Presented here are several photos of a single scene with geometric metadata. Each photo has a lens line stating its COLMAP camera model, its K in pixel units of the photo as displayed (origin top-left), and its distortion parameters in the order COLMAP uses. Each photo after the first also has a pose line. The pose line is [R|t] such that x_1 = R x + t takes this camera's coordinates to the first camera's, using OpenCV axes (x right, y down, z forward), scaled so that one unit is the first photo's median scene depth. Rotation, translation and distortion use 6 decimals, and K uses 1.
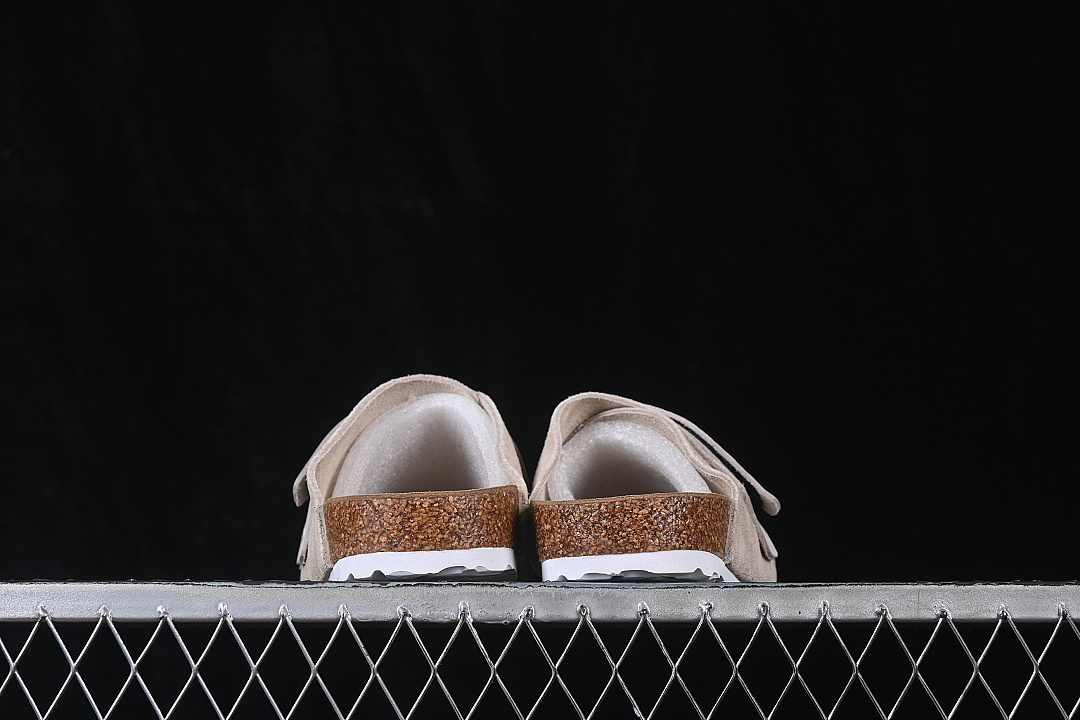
lens RADIAL K [[2435.2, 0, 540.0], [0, 2435.2, 360.0], [0, 0, 1]] dist [0.019156, 0.042783]
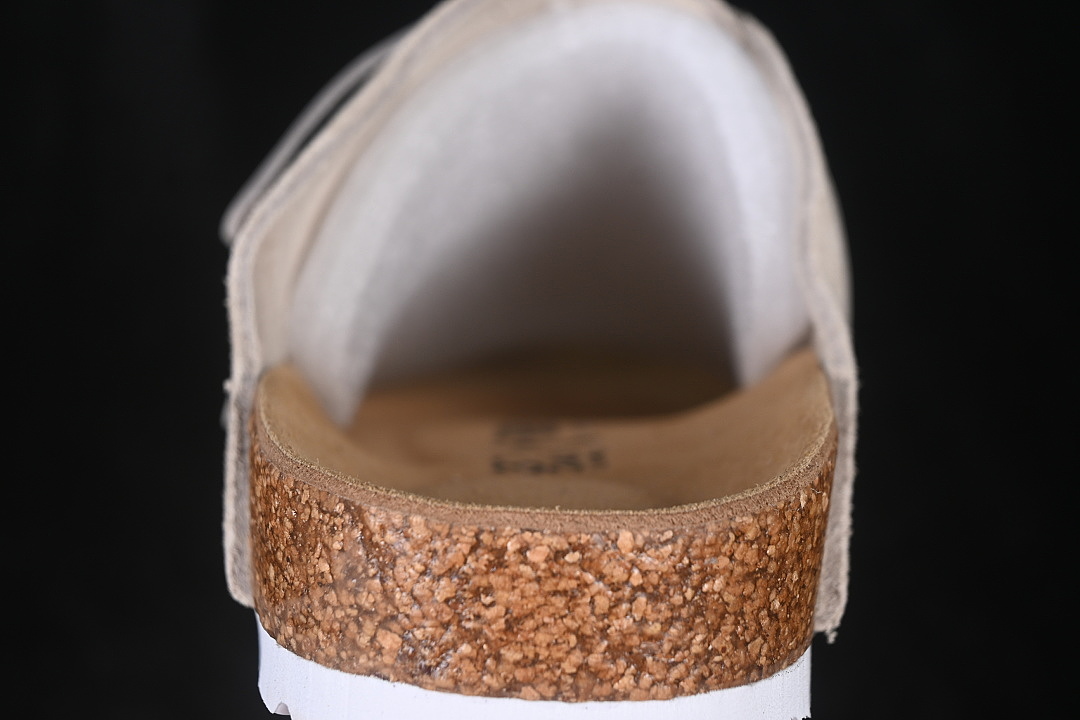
lens RADIAL K [[2435.2, 0, 540.0], [0, 2435.2, 360.0], [0, 0, 1]] dist [0.019156, 0.042783]
pose [[0.992312, 0.109132, -0.058365, -0.031961], [-0.083845, 0.939704, 0.331551, -0.060673], [0.091028, -0.324108, 0.941630, 0.728875]]
